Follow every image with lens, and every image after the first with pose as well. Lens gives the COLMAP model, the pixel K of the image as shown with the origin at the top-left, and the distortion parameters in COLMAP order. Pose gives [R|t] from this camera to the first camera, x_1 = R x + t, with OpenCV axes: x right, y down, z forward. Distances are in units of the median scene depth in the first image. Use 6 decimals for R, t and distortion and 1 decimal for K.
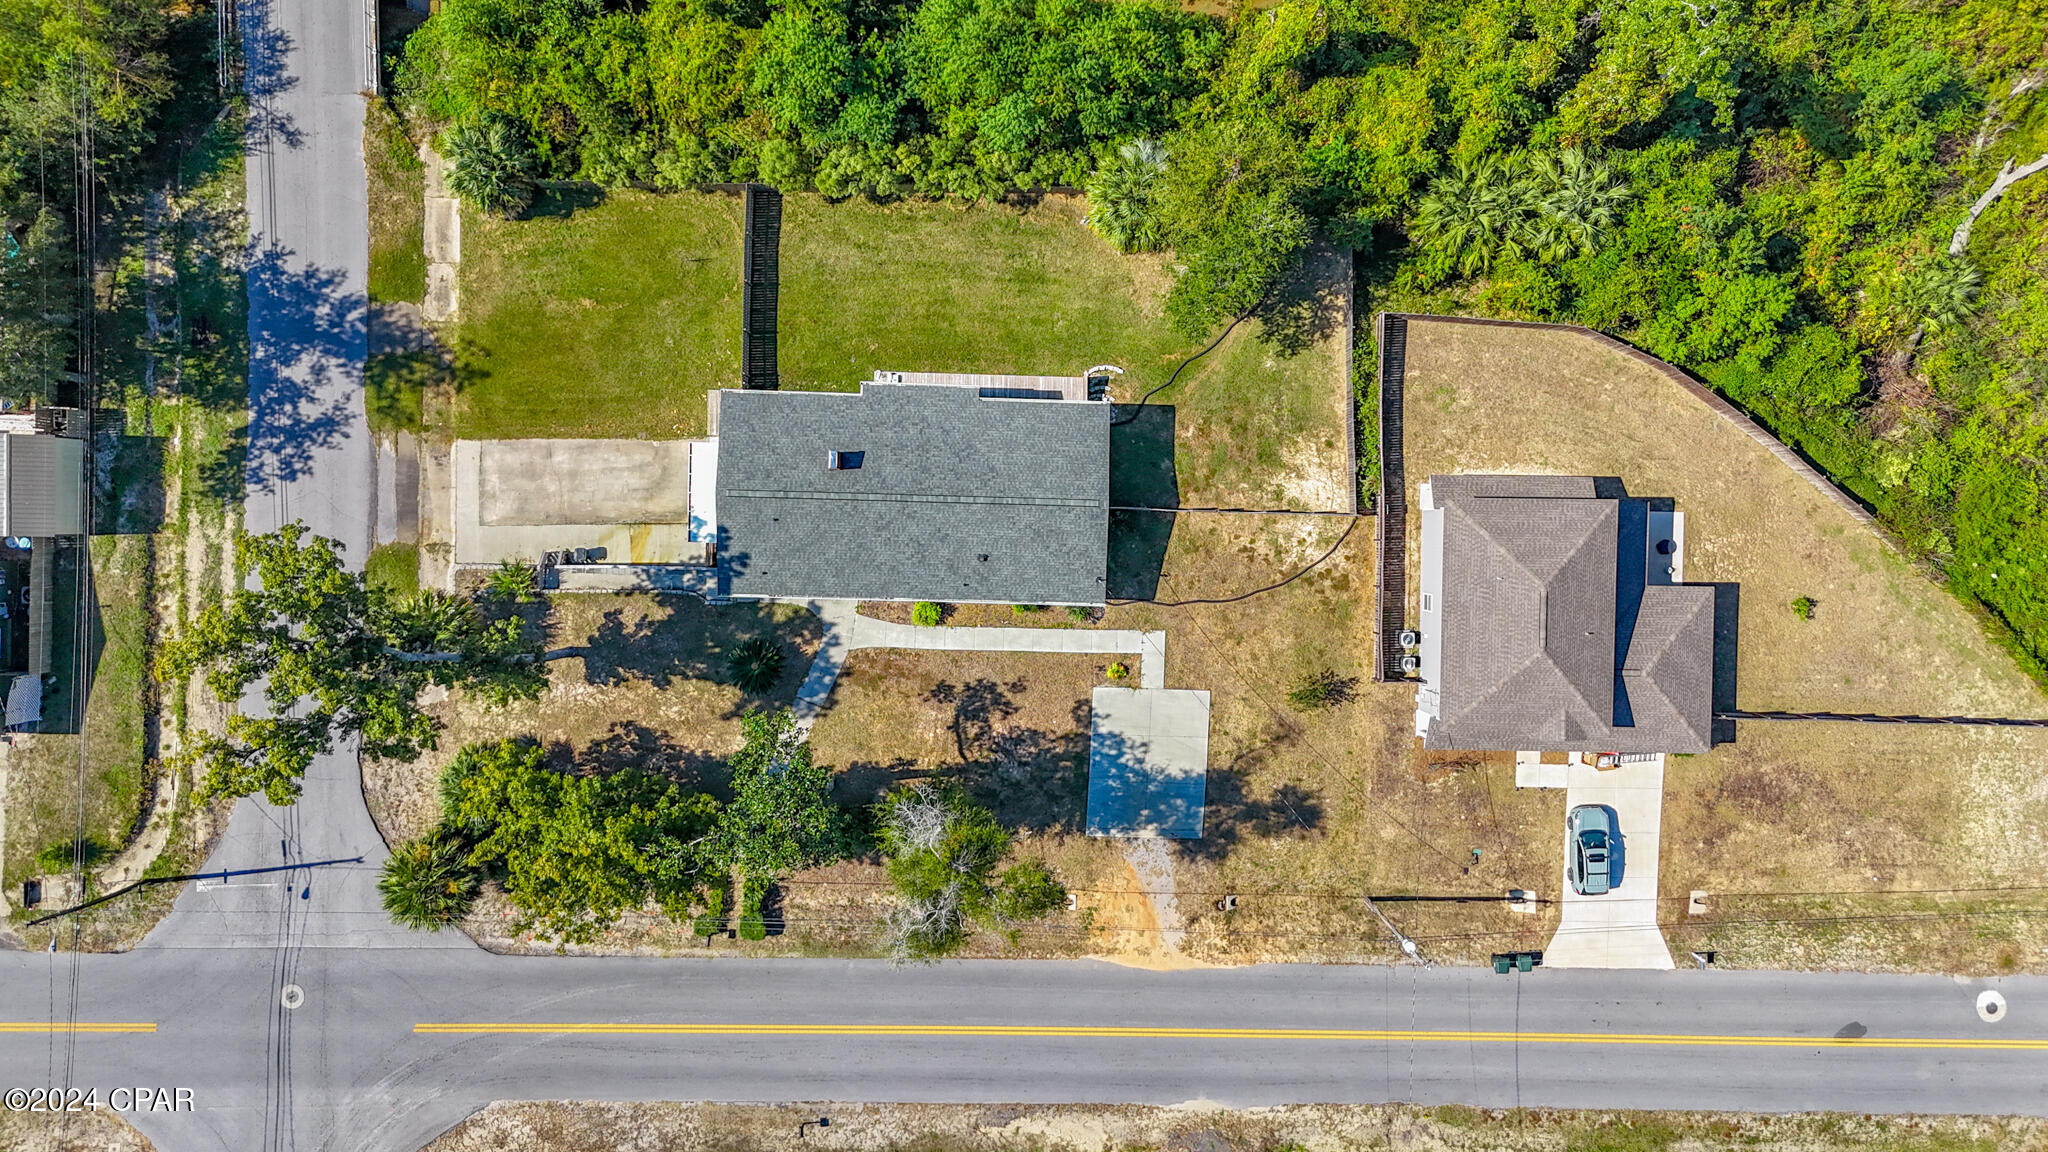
lens RADIAL K [[1493.0, 0, 1034.4], [0, 1493.0, 579.8], [0, 0, 1]] dist [0.043016, 0.008649]
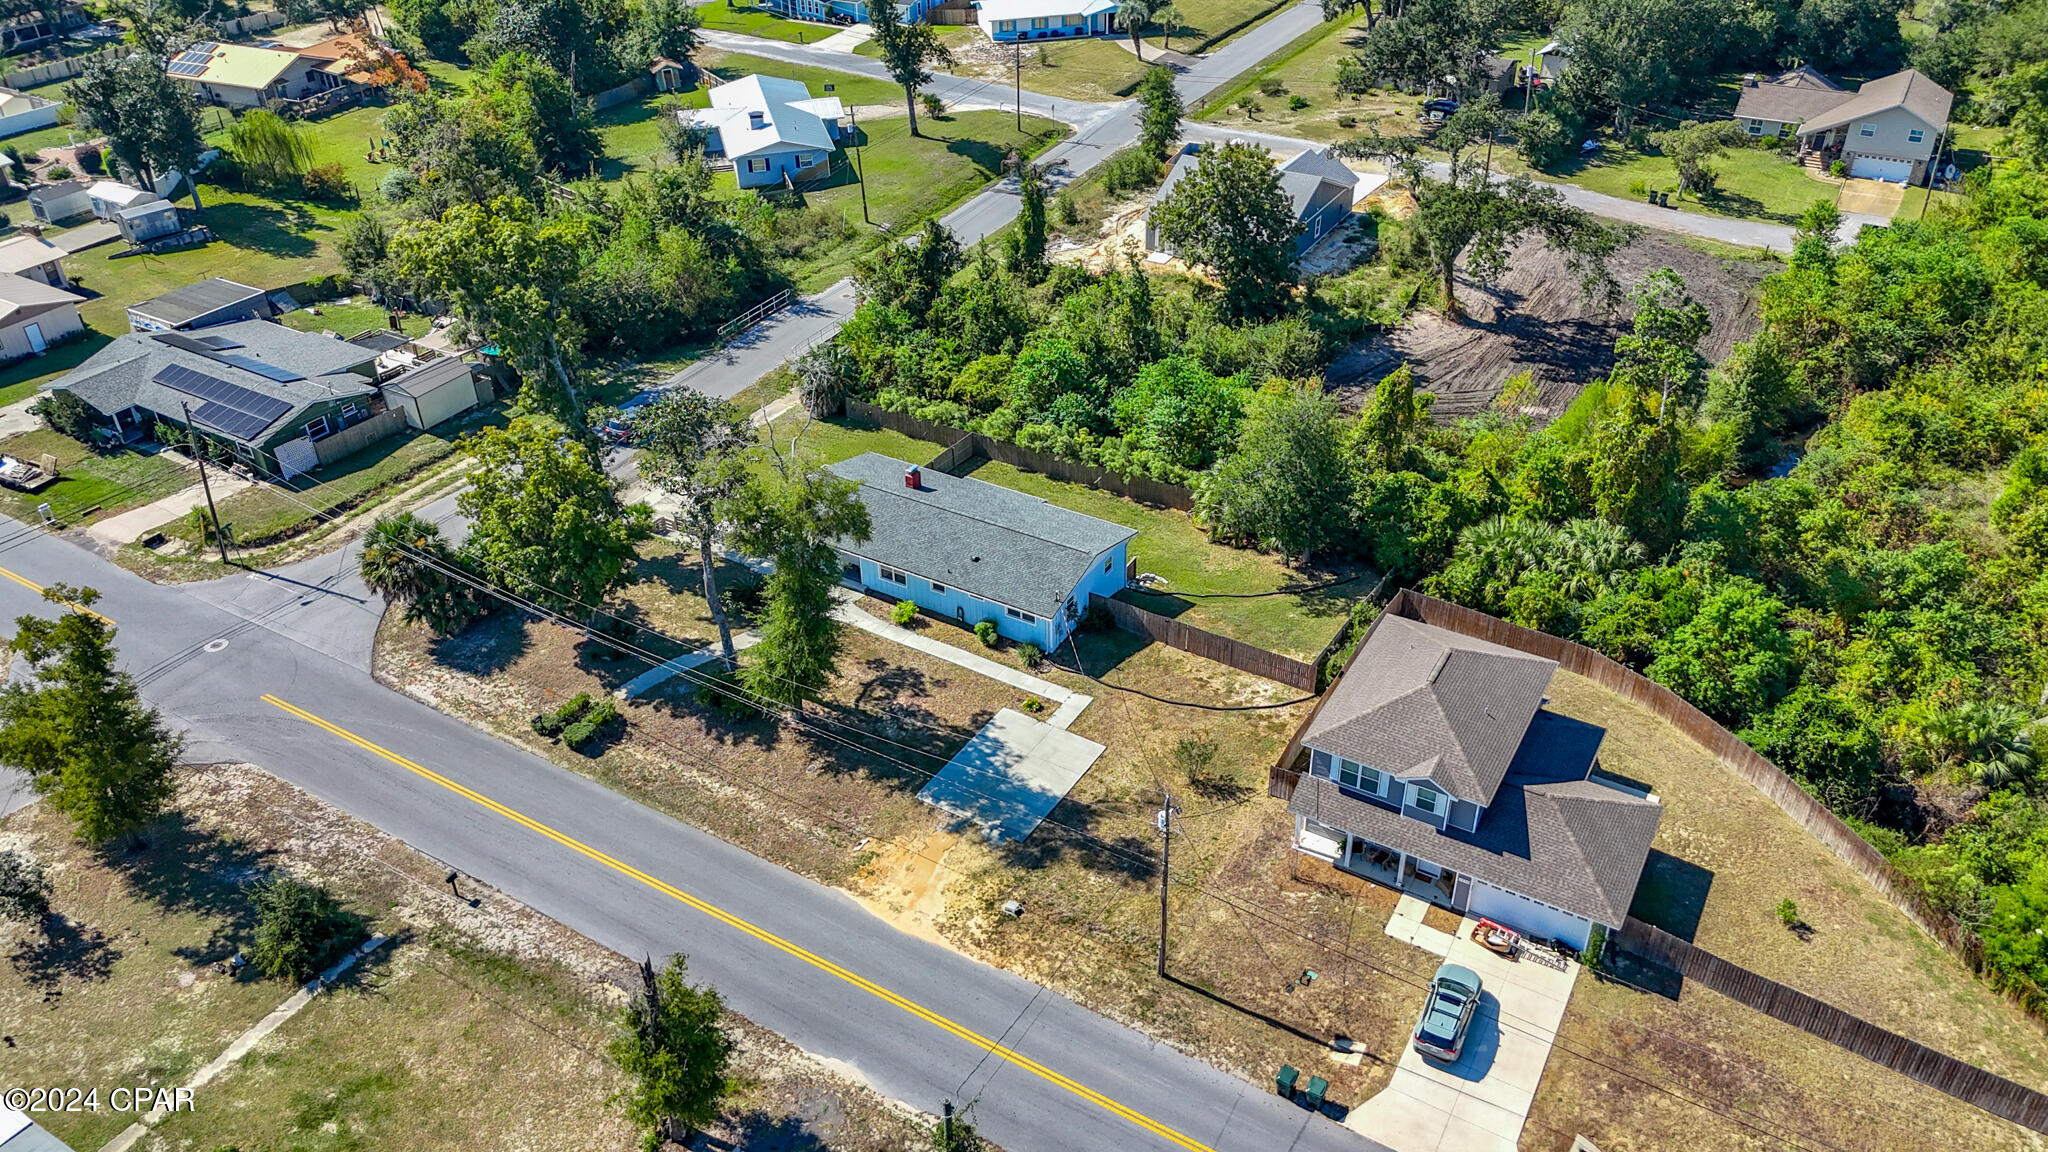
lens RADIAL K [[1493.0, 0, 1028.6], [0, 1493.0, 576.9], [0, 0, 1]] dist [0.043016, 0.008649]
pose [[0.867641, 0.252526, -0.428287, 0.455579], [-0.496830, 0.473194, -0.727493, 0.742764], [0.018952, 0.843989, 0.536025, 0.391584]]
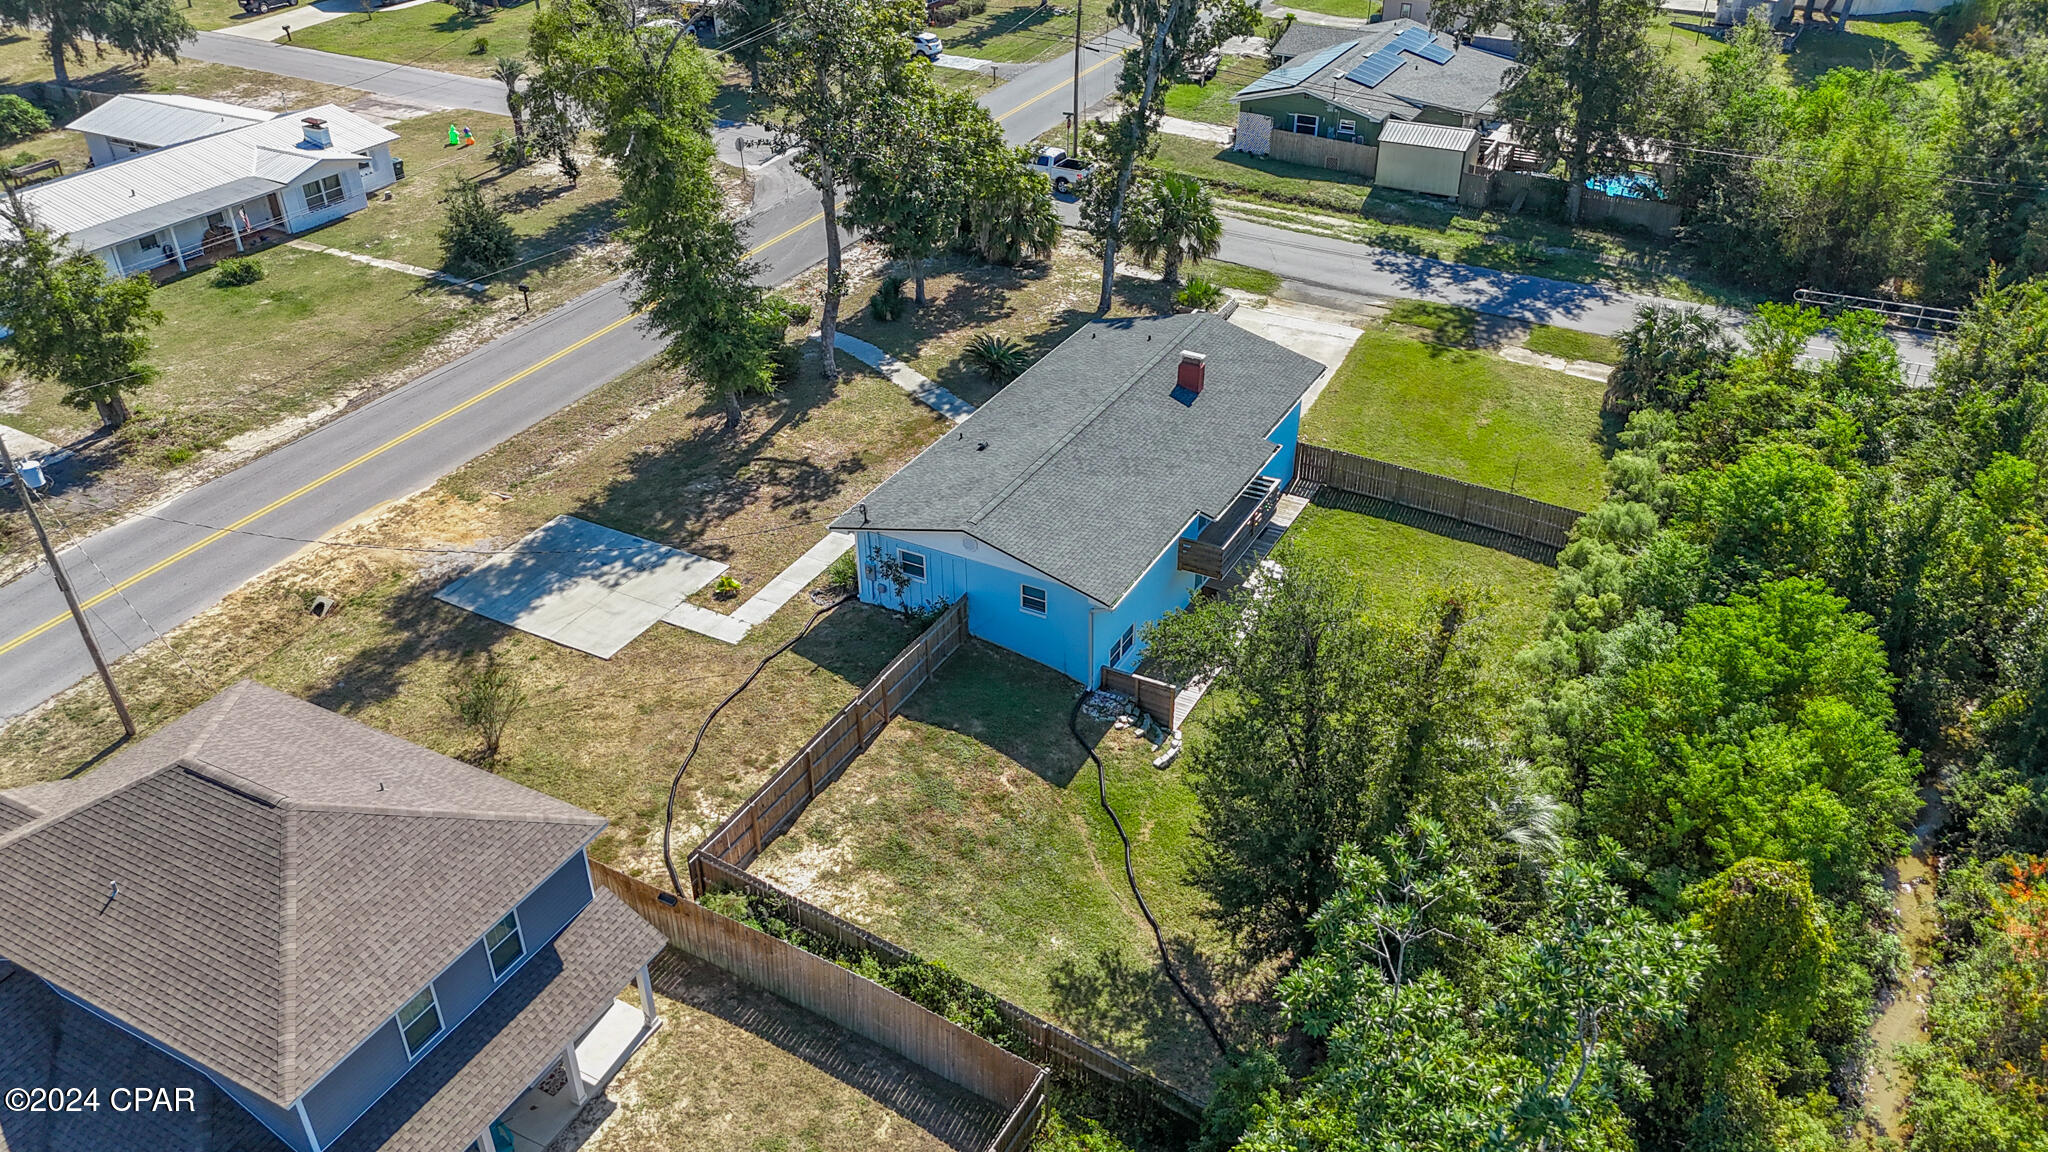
lens RADIAL K [[1493.0, 0, 1037.1], [0, 1493.0, 568.8], [0, 0, 1]] dist [0.043016, 0.008649]
pose [[-0.449283, 0.466542, -0.761894, 0.480437], [-0.893253, -0.249502, 0.373963, -0.293633], [-0.015625, 0.848579, 0.528837, 0.645422]]
